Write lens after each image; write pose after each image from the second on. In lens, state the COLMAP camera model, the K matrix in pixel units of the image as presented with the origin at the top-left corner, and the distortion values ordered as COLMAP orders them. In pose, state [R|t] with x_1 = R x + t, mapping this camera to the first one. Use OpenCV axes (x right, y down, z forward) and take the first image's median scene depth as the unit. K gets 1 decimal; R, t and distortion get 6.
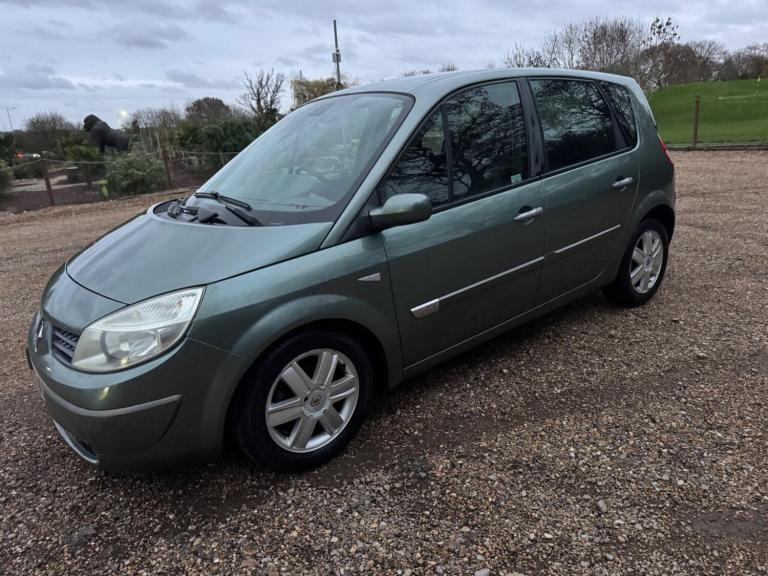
lens RADIAL K [[553.8, 0, 379.7], [0, 553.8, 293.3], [0, 0, 1]] dist [0.028070, -0.033595]
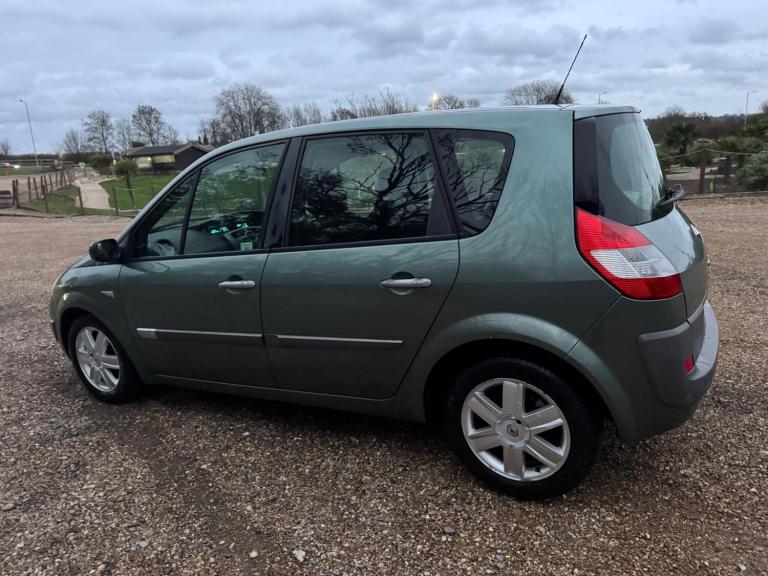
lens RADIAL K [[555.9, 0, 384.0], [0, 555.9, 288.0], [0, 0, 1]] dist [0.025051, -0.029731]
pose [[0.382375, 0.251781, -0.889042, 1.112443], [-0.230345, 0.957757, 0.172171, -0.328213], [0.894836, 0.138952, 0.424219, 0.745584]]
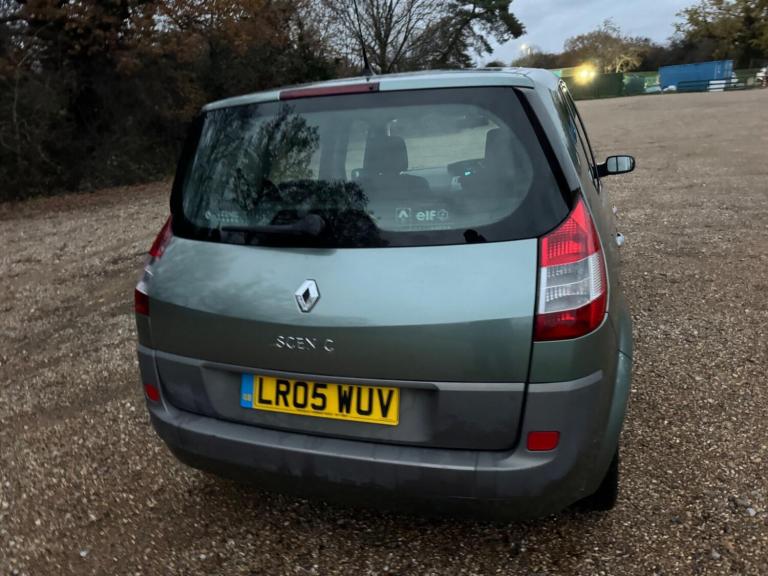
lens RADIAL K [[545.4, 0, 367.4], [0, 545.4, 285.3], [0, 0, 1]] dist [0.035939, -0.045281]
pose [[-0.854781, 0.269916, -0.443278, 0.722538], [-0.024599, 0.832087, 0.554100, -0.650128], [0.518406, 0.484538, -0.704612, 1.846262]]
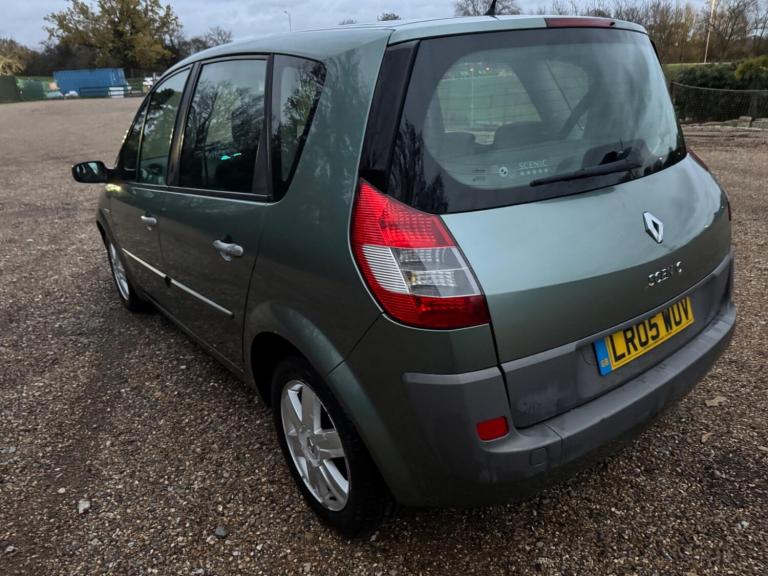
lens RADIAL K [[556.2, 0, 372.3], [0, 556.2, 290.5], [0, 0, 1]] dist [0.005765, -0.008131]
pose [[-0.042267, 0.412958, -0.909769, 1.046339], [-0.238360, 0.880121, 0.410575, -0.464899], [0.970257, 0.234207, 0.061232, 1.210189]]
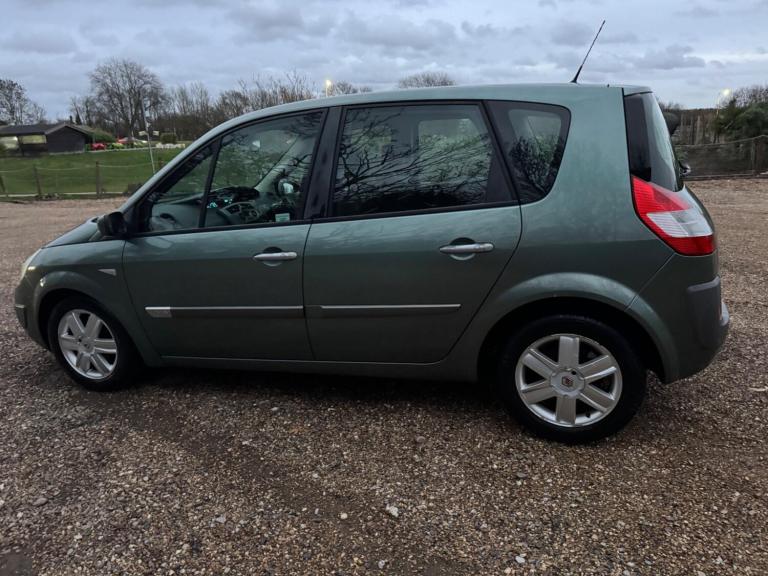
lens RADIAL K [[555.9, 0, 384.0], [0, 555.9, 288.0], [0, 0, 1]] dist [0.025051, -0.029731]
pose [[0.551264, 0.256946, -0.793780, 1.031519], [-0.235878, 0.960581, 0.147127, -0.248405], [0.800294, 0.106129, 0.590141, 0.541523]]
